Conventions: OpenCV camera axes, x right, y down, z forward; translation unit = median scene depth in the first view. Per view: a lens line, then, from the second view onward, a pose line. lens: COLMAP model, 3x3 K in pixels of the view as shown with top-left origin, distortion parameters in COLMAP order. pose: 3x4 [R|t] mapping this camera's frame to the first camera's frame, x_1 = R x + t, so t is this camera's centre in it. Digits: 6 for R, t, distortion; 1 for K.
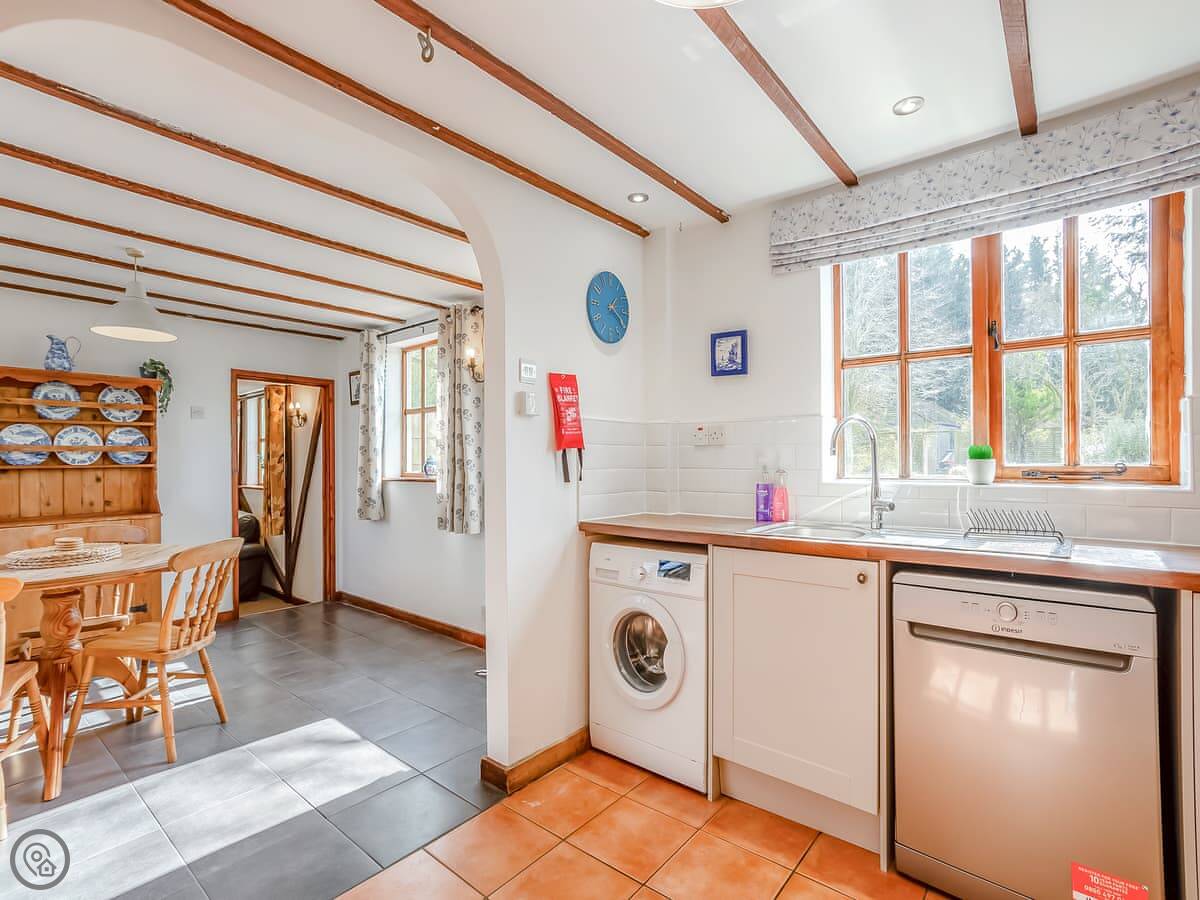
lens RADIAL K [[567.1, 0, 600.0], [0, 567.1, 450.0], [0, 0, 1]] dist [-0.027525, 0.031229]
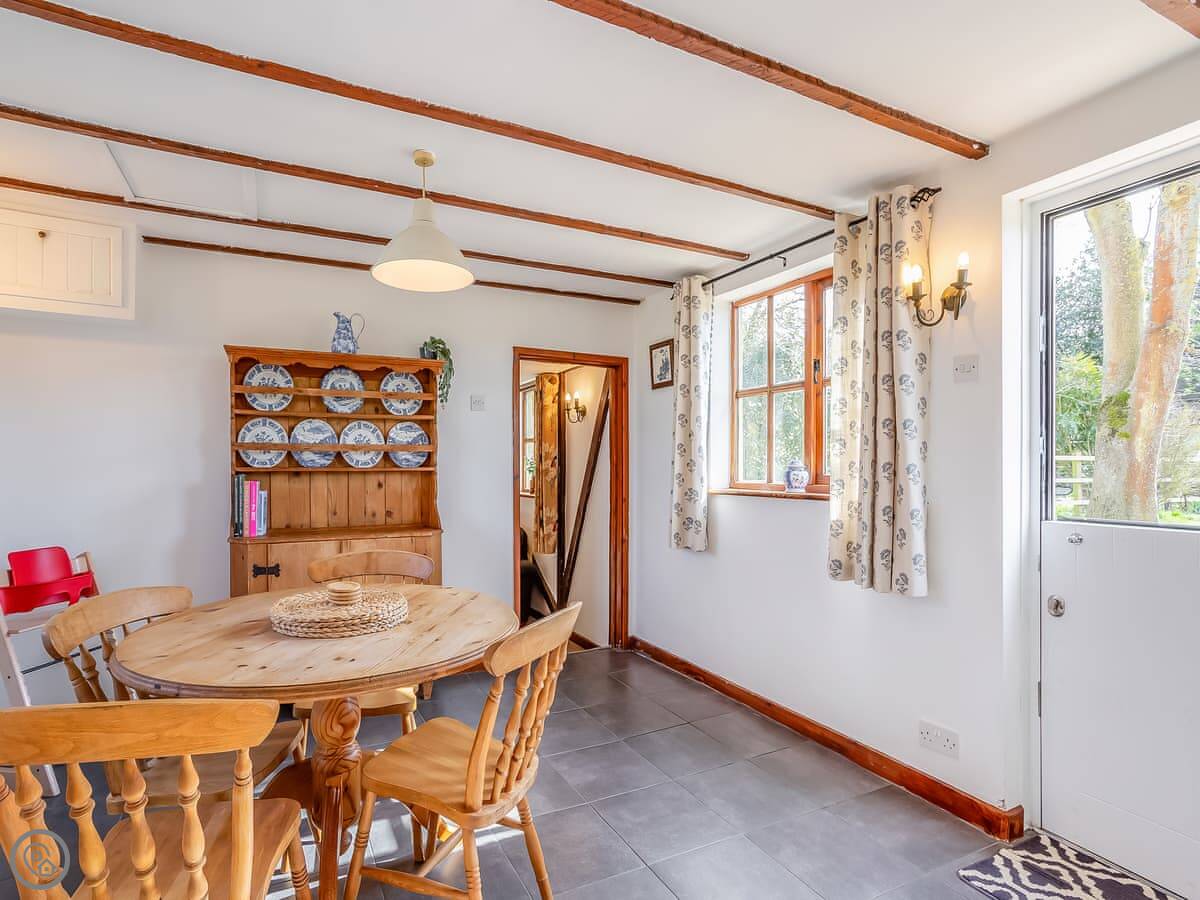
lens RADIAL K [[567.1, 0, 600.0], [0, 567.1, 450.0], [0, 0, 1]] dist [-0.027525, 0.031229]
pose [[0.937519, -0.002624, -0.347925, -0.291845], [-0.000027, 0.999971, -0.007616, 0.006742], [0.347935, 0.007149, 0.937491, 0.330669]]
